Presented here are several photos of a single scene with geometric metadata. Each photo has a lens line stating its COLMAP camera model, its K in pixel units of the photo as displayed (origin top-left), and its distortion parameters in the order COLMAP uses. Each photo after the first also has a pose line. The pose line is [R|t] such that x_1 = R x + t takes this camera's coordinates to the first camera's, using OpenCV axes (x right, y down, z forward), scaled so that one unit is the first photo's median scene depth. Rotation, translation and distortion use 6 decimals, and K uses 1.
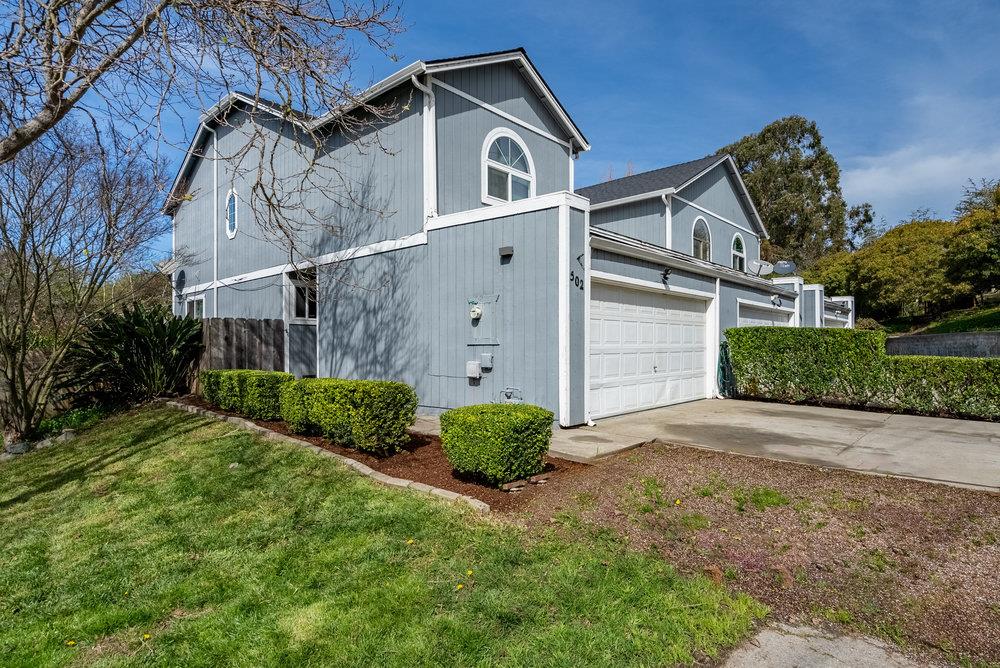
lens RADIAL K [[510.9, 0, 486.3], [0, 510.9, 336.3], [0, 0, 1]] dist [-0.001331, -0.000018]
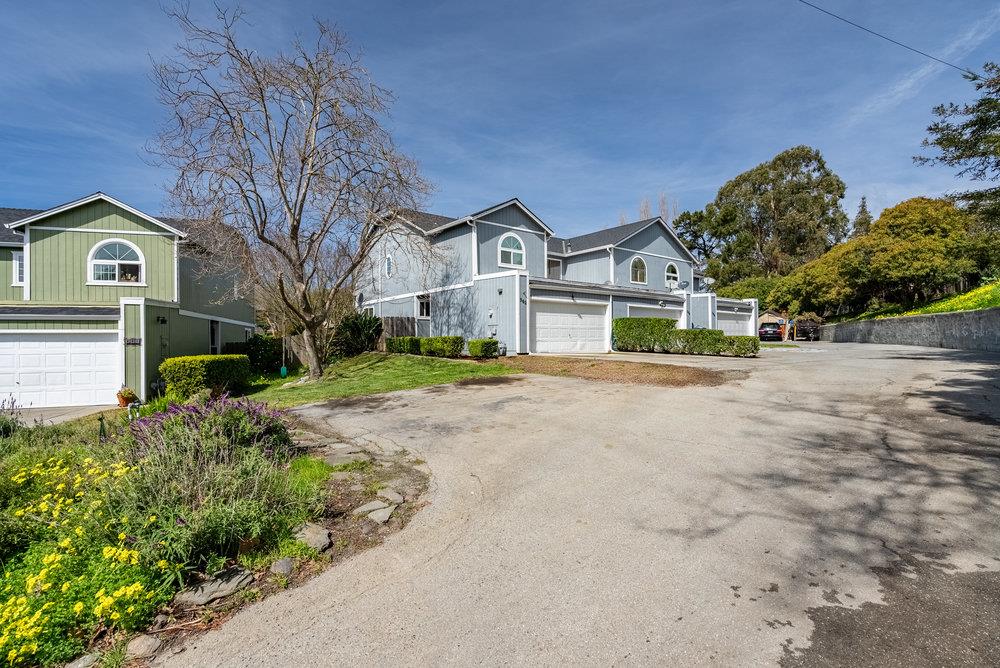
lens RADIAL K [[461.9, 0, 500.0], [0, 461.9, 331.3], [0, 0, 1]] dist [-0.001959, 0.000203]
pose [[0.989587, -0.007795, -0.143724, 0.262045], [0.007351, 0.999966, -0.003624, 0.039670], [0.143747, 0.002530, 0.989611, -0.956567]]
